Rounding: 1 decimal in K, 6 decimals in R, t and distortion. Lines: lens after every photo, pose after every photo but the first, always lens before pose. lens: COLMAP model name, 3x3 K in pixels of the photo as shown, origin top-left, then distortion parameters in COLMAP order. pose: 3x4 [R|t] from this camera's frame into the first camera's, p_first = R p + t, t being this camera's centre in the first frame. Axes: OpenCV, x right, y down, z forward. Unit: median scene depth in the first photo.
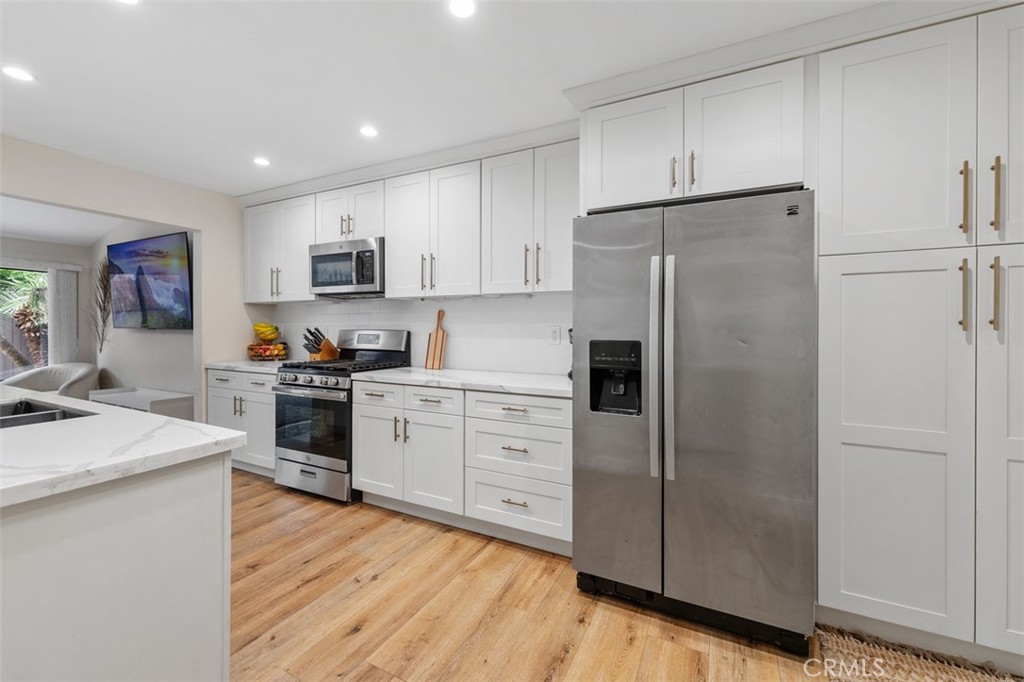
lens RADIAL K [[420.1, 0, 512.0], [0, 420.1, 329.6], [0, 0, 1]] dist [0.000702, 0.000161]
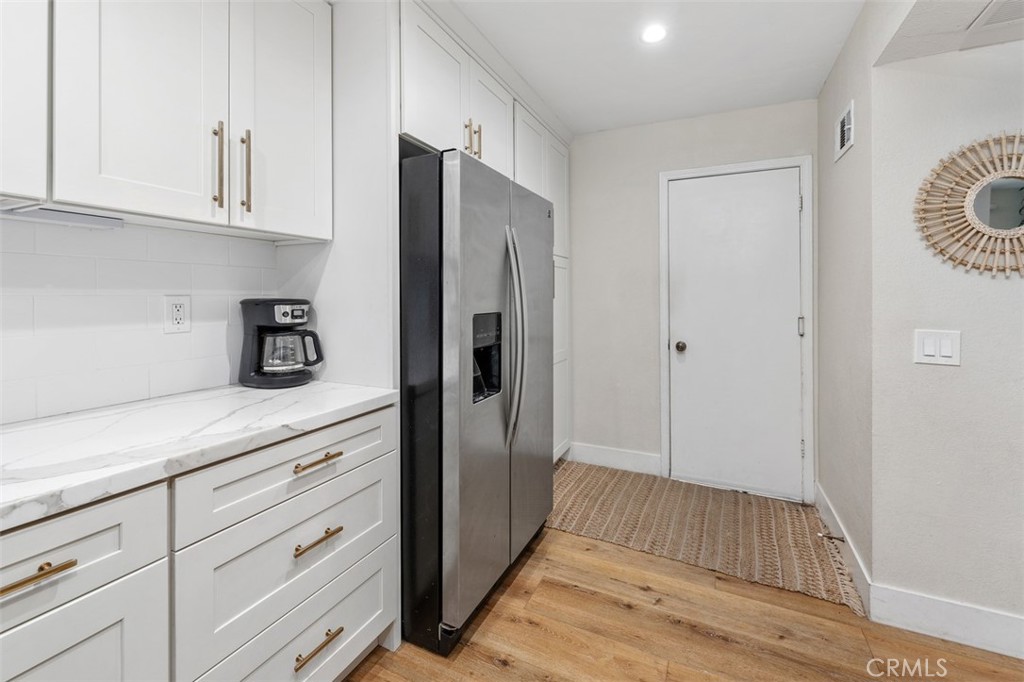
lens RADIAL K [[435.6, 0, 512.9], [0, 435.6, 294.2], [0, 0, 1]] dist [-0.000409, -0.000101]
pose [[-0.023783, -0.001084, 0.999717, -0.416131], [0.007599, 0.999970, 0.001265, -0.006601], [-0.999688, 0.007626, -0.023775, 0.625499]]
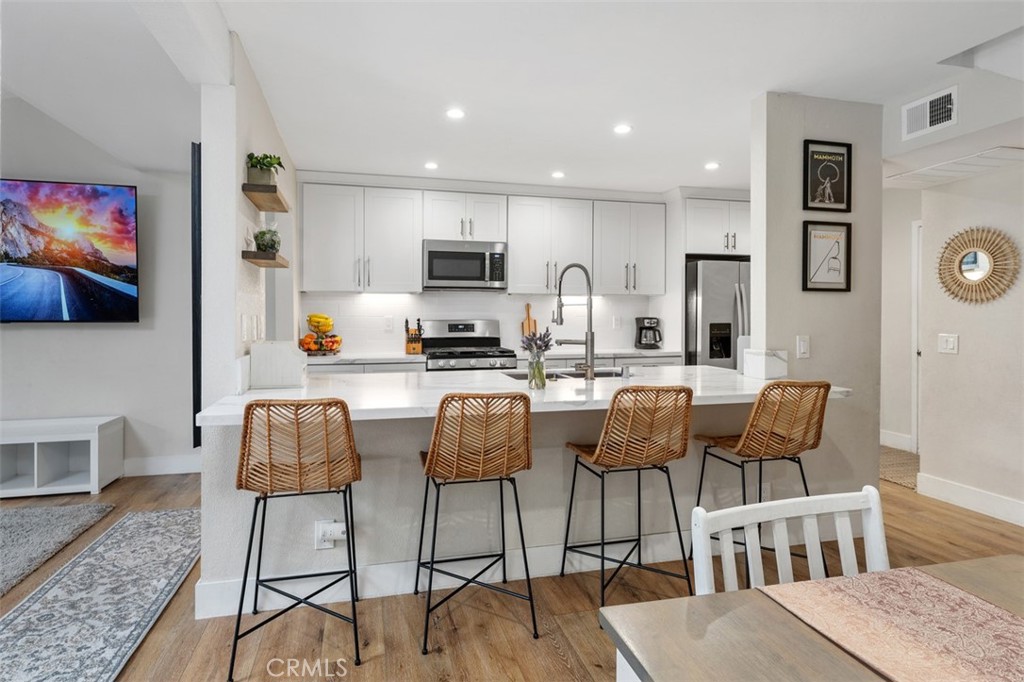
lens RADIAL K [[551.4, 0, 513.0], [0, 551.4, 320.8], [0, 0, 1]] dist [-0.001933, -0.000257]
pose [[0.747159, -0.007535, 0.664603, -1.489178], [0.007876, 0.999966, 0.002483, 0.001131], [-0.664599, 0.003379, 0.747193, -0.220965]]
